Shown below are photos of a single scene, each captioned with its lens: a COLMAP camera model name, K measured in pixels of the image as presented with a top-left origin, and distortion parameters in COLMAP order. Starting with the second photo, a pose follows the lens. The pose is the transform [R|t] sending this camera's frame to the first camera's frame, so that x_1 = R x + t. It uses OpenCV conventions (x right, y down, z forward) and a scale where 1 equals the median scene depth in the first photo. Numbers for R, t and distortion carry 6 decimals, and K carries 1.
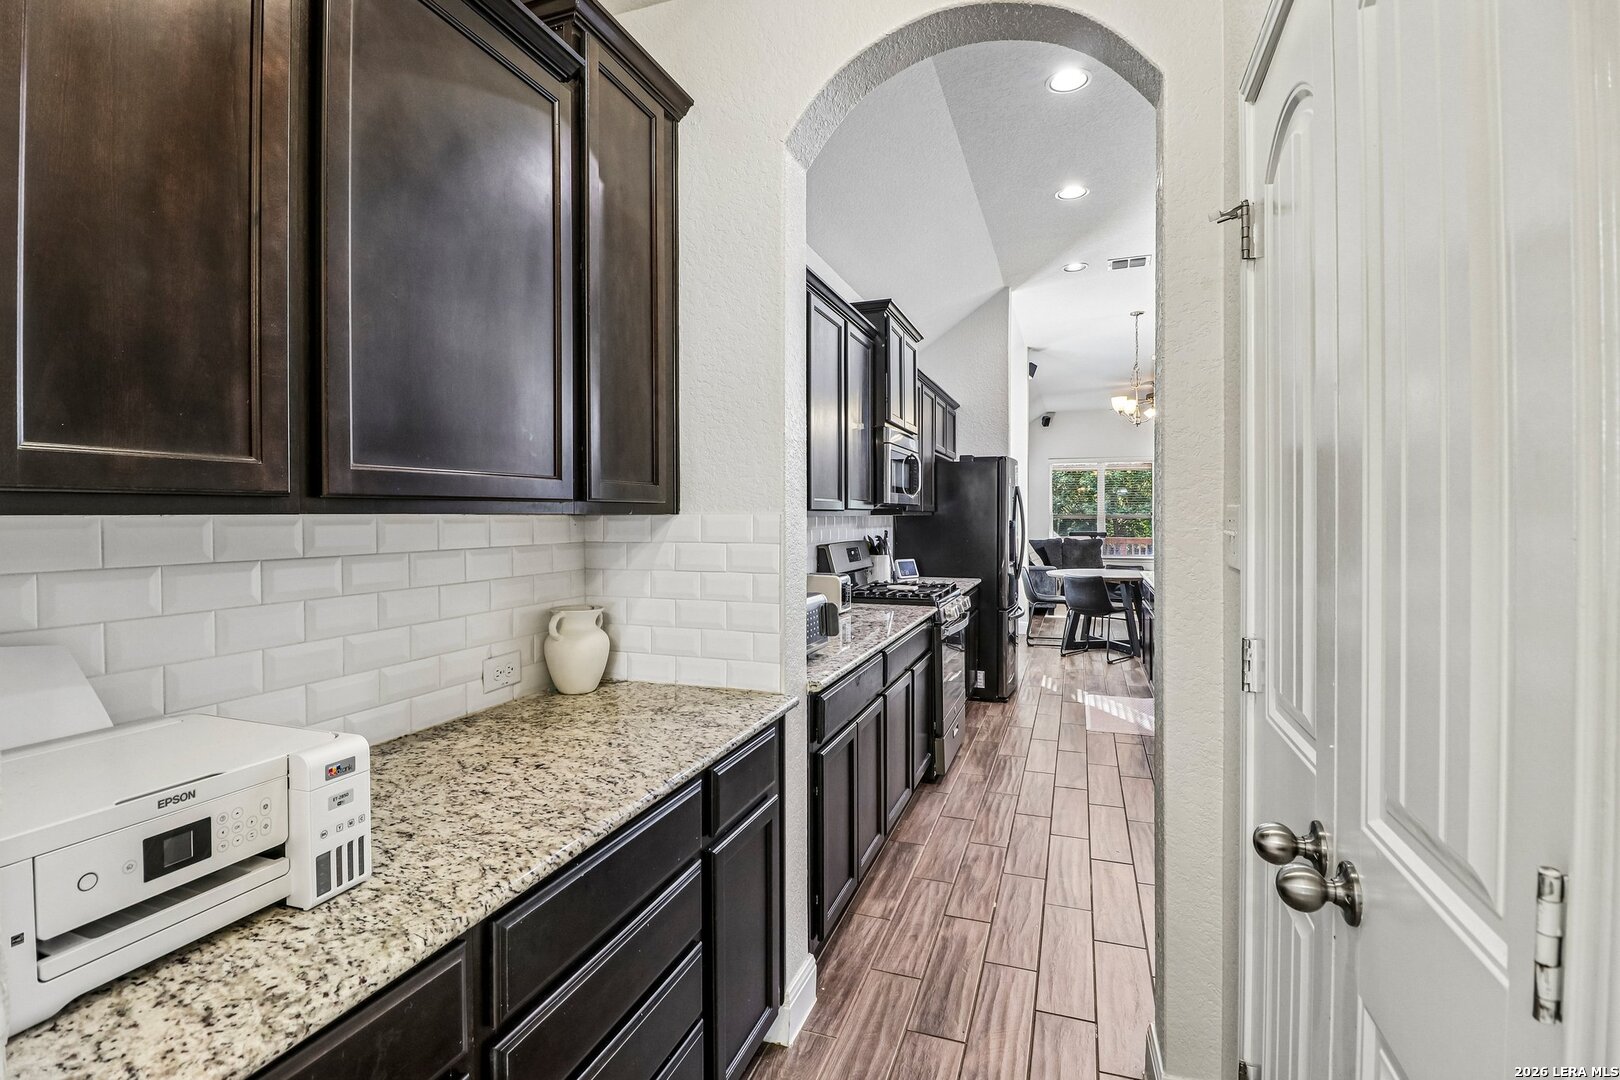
lens RADIAL K [[752.7, 0, 803.8], [0, 752.7, 528.5], [0, 0, 1]] dist [0.000682, -0.014342]
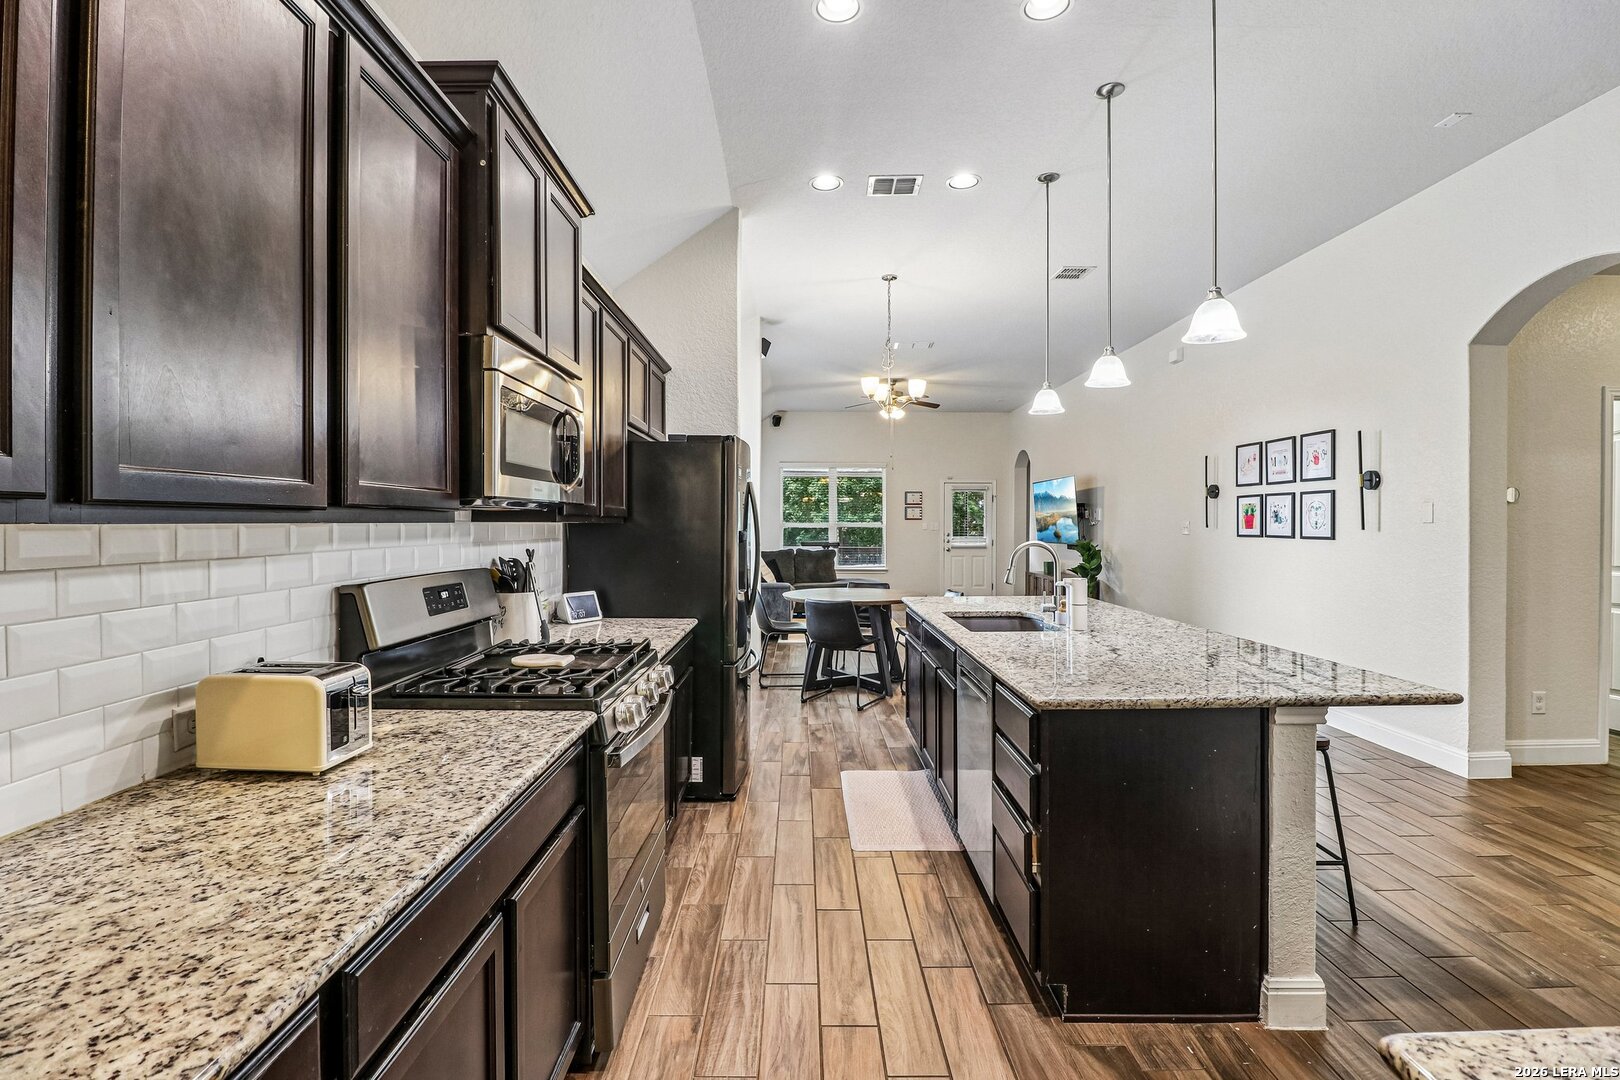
lens RADIAL K [[752.7, 0, 803.8], [0, 752.7, 528.5], [0, 0, 1]] dist [0.000682, -0.014342]
pose [[0.937726, 0.003676, 0.347355, 0.084836], [-0.000037, 0.999945, -0.010482, -0.005538], [-0.347375, 0.009817, 0.937675, 0.315803]]
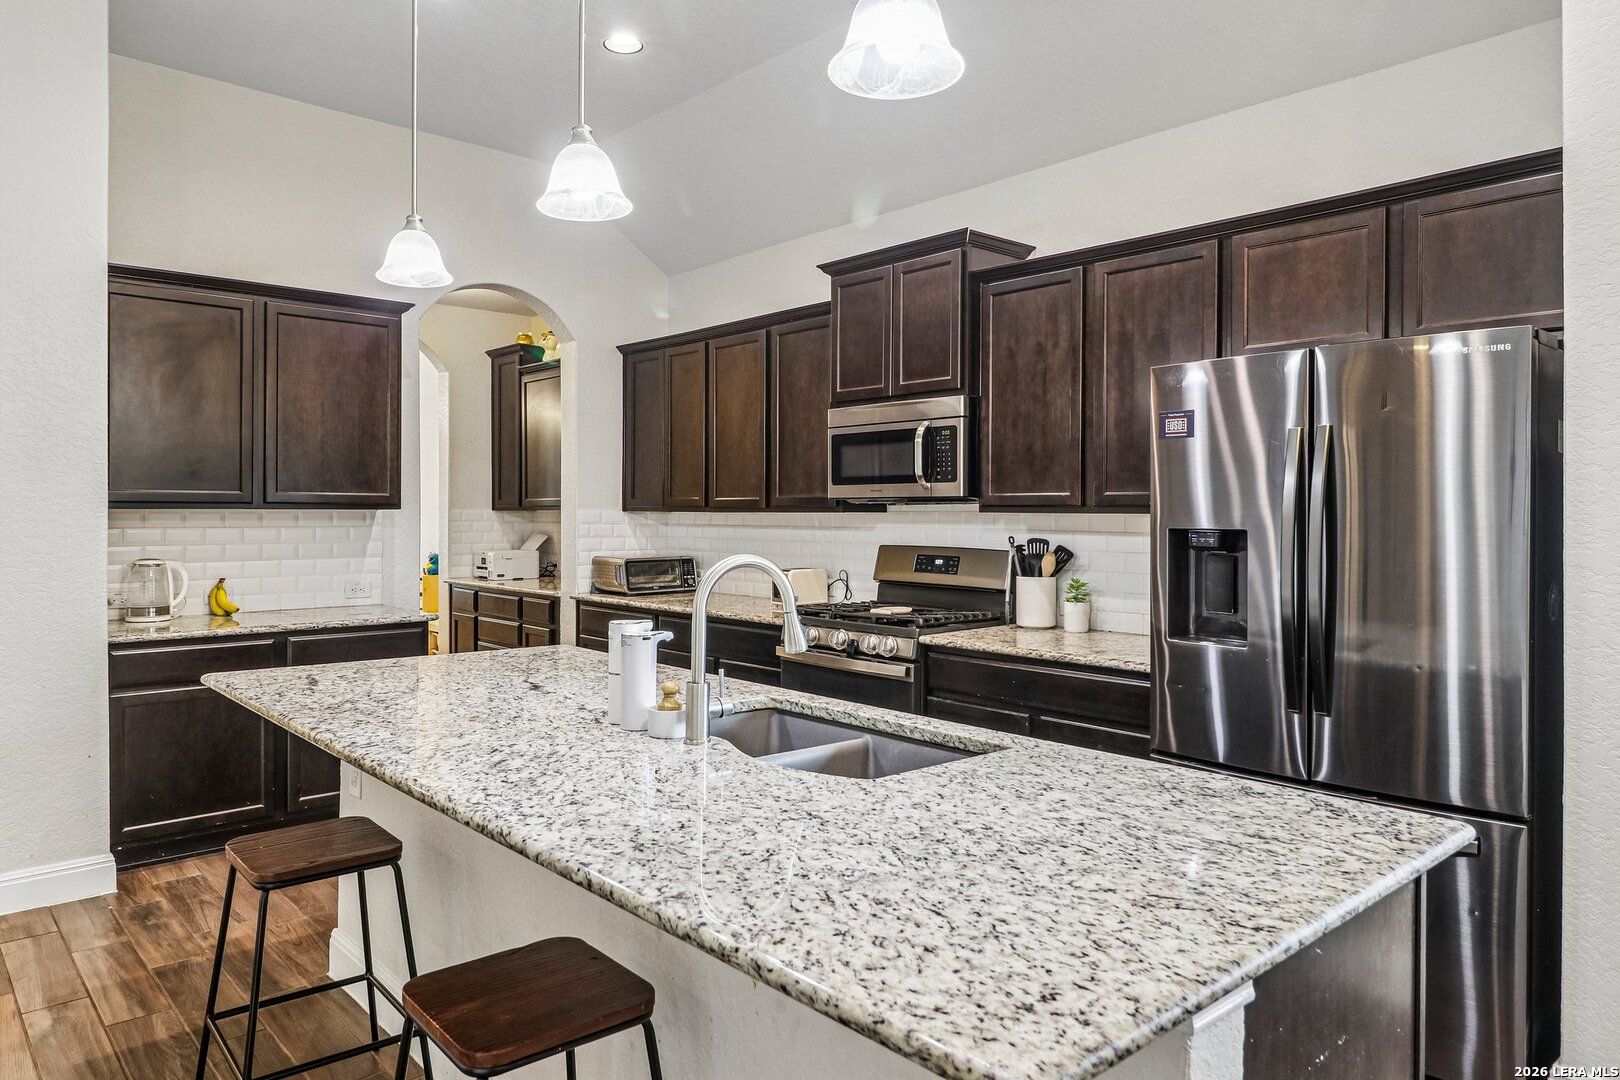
lens RADIAL K [[1052.1, 0, 806.5], [0, 1052.1, 515.2], [0, 0, 1]] dist [0.007236, -0.014631]
pose [[-0.469642, 0.008909, -0.882812, 0.772184], [-0.012827, 0.999775, 0.016914, -0.022736], [0.882764, 0.019267, -0.469422, 1.001094]]
